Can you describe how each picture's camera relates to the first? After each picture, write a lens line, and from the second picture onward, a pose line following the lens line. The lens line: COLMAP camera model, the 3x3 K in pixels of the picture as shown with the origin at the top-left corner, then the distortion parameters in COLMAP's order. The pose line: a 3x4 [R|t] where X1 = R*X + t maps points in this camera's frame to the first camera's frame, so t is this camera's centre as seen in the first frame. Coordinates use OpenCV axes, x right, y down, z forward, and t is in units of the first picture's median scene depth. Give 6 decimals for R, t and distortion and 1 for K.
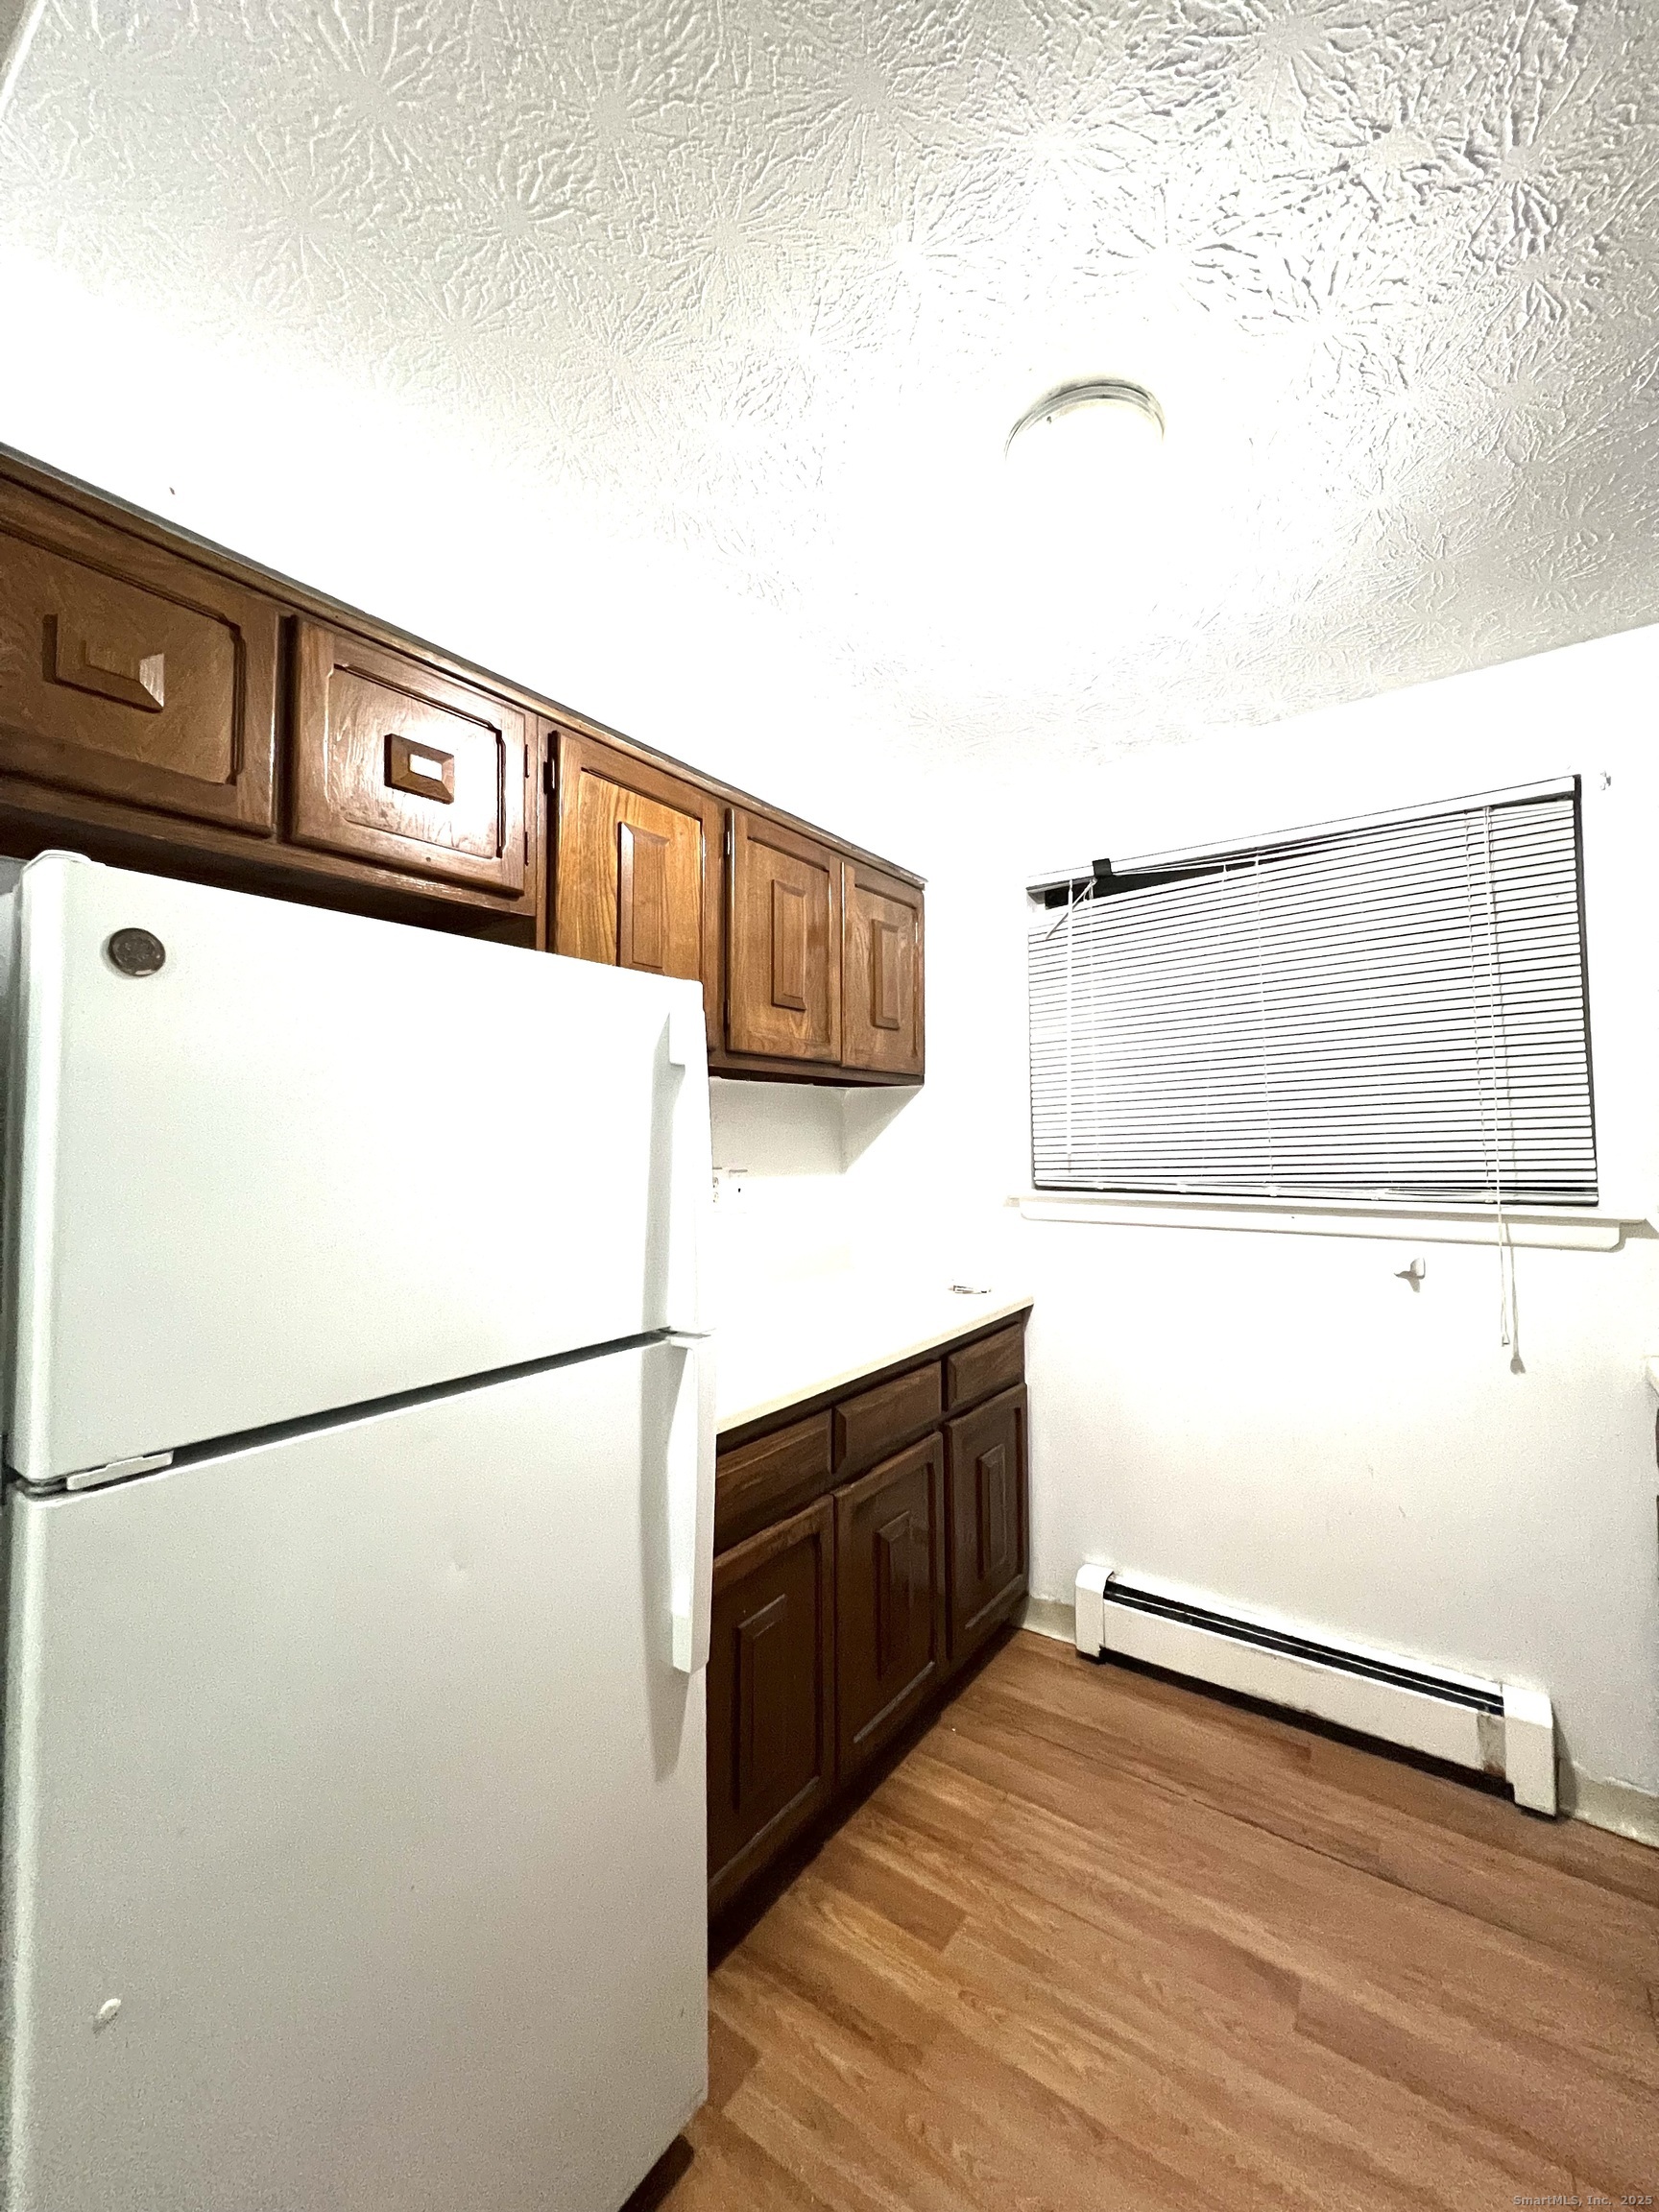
lens RADIAL K [[886.4, 0, 829.5], [0, 886.4, 1106.0], [0, 0, 1]] dist [-0.000864, -0.000270]
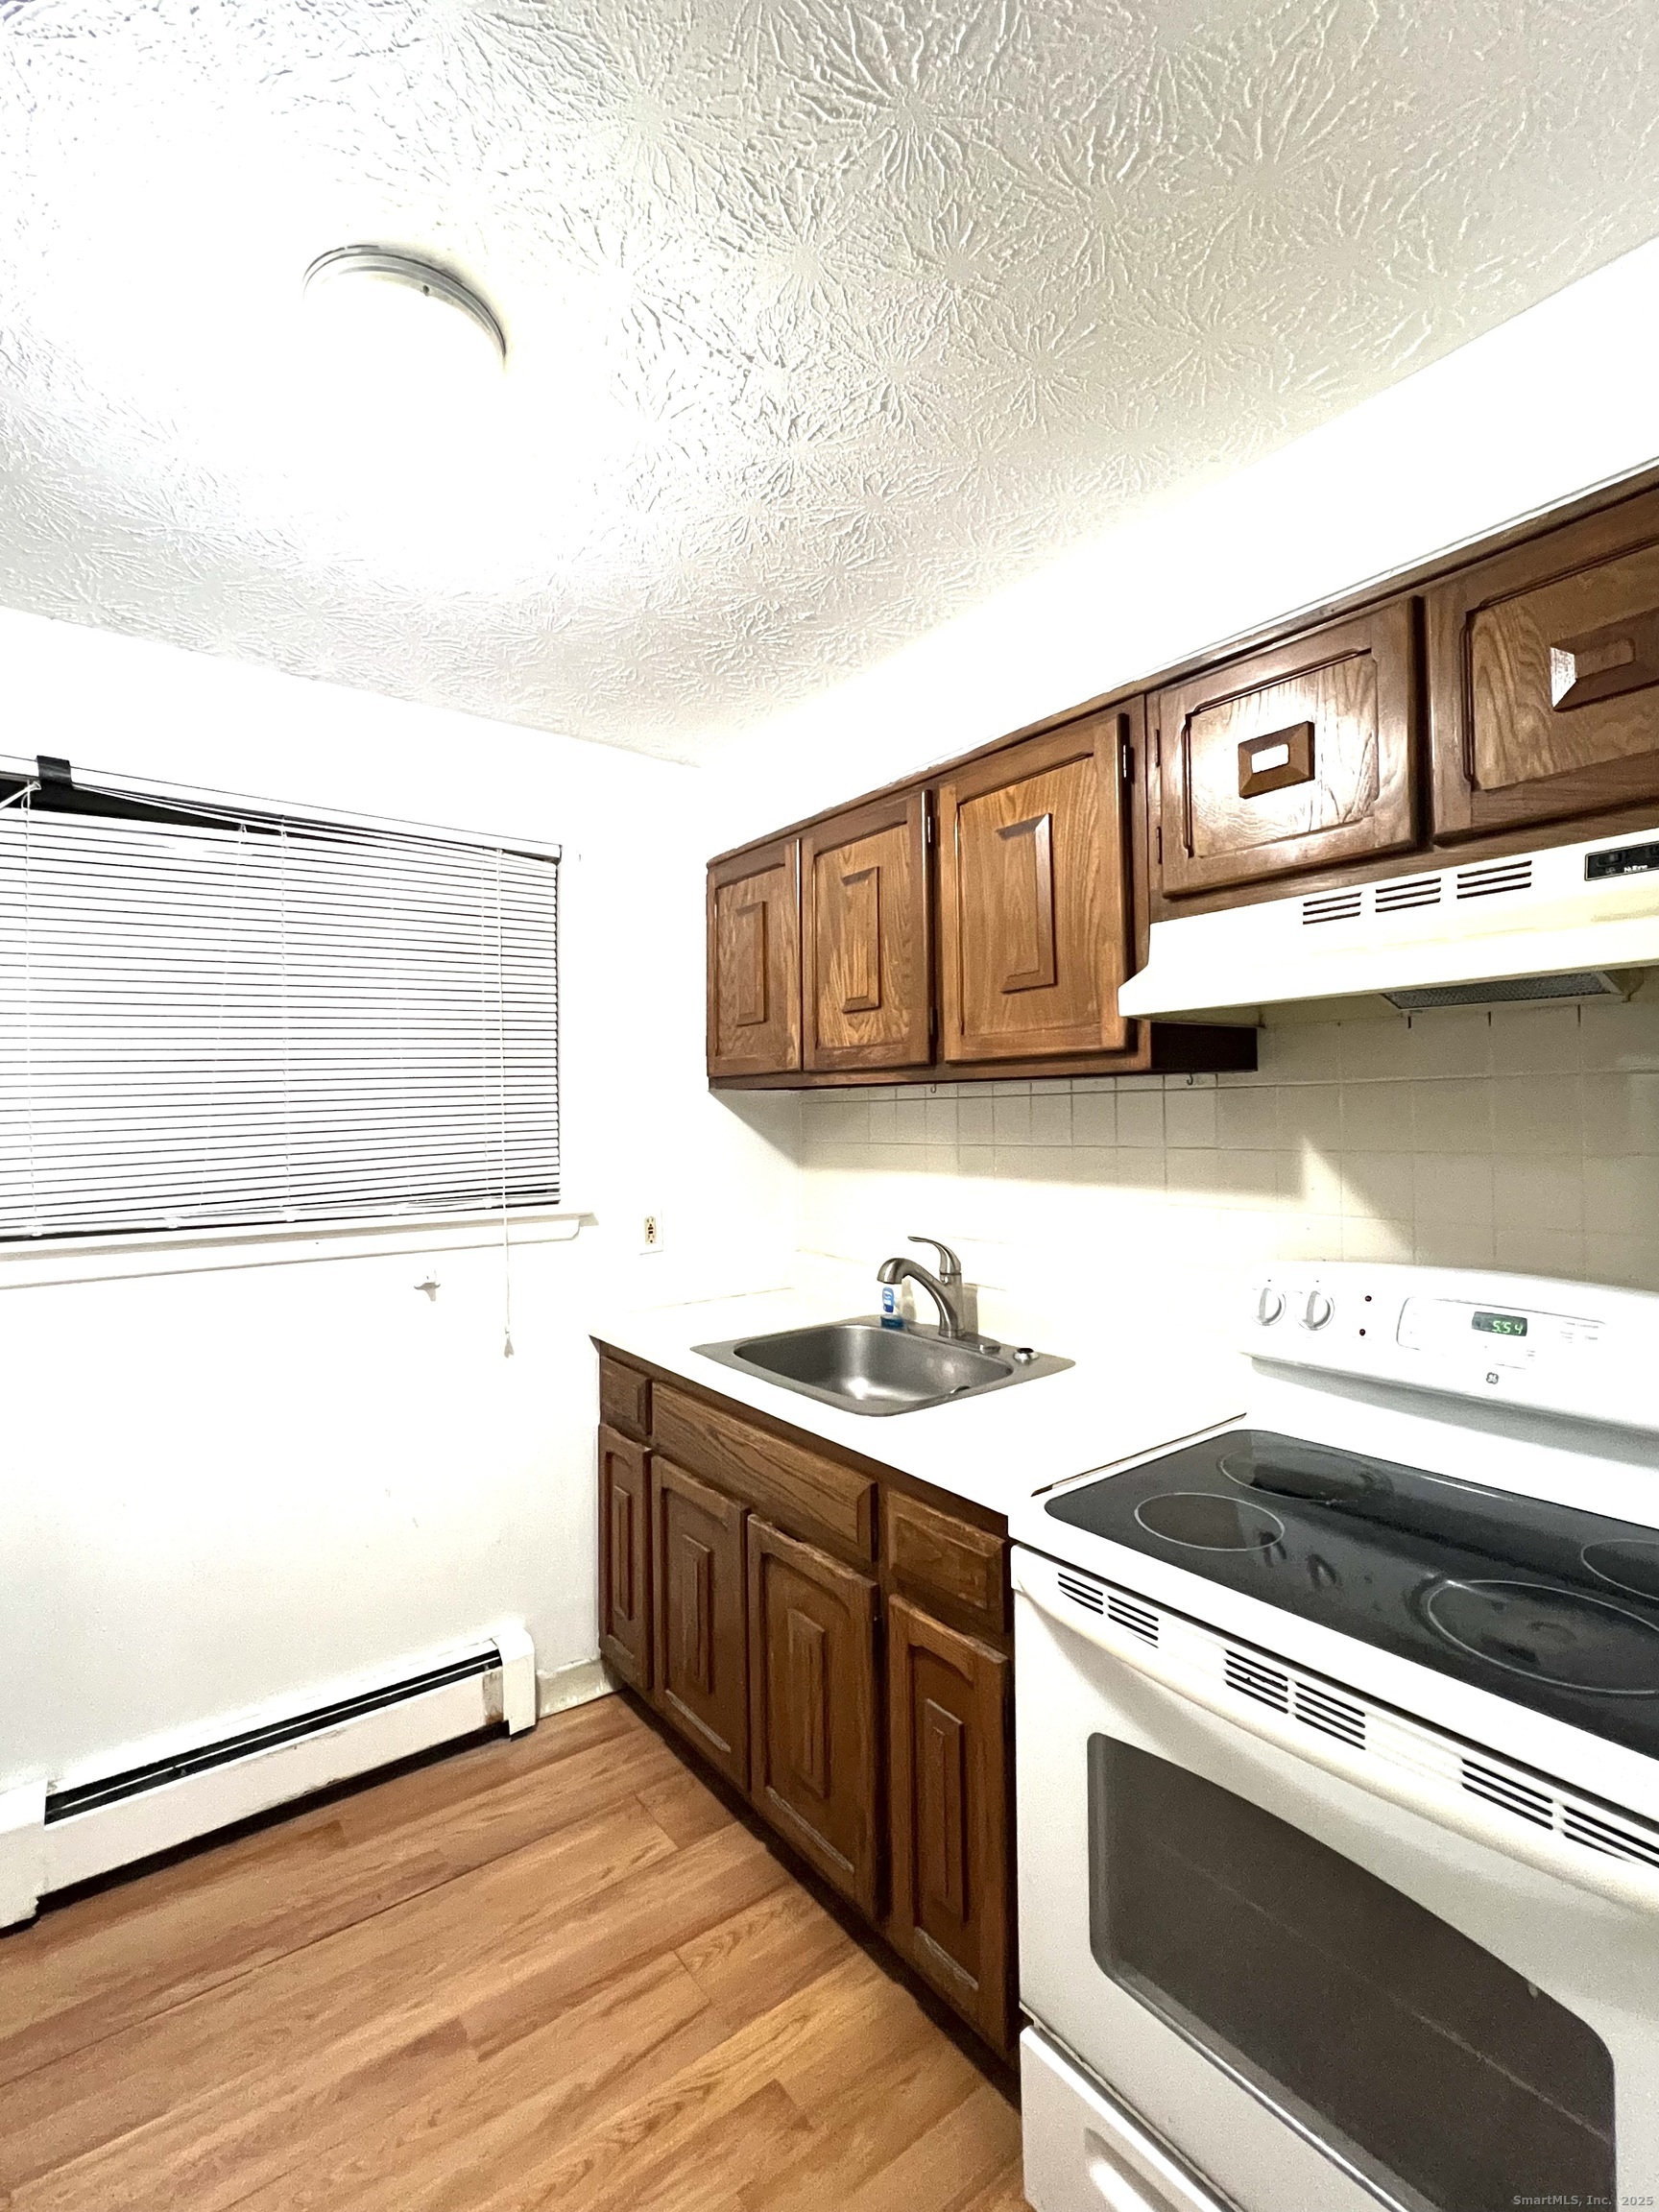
lens RADIAL K [[1008.7, 0, 829.5], [0, 1008.7, 1106.0], [0, 0, 1]] dist [0.003715, 0.000104]
pose [[0.289831, 0.011312, 0.957011, -0.357009], [-0.025071, 0.999677, -0.004223, -0.024882], [-0.956749, -0.022769, 0.290021, 0.249124]]
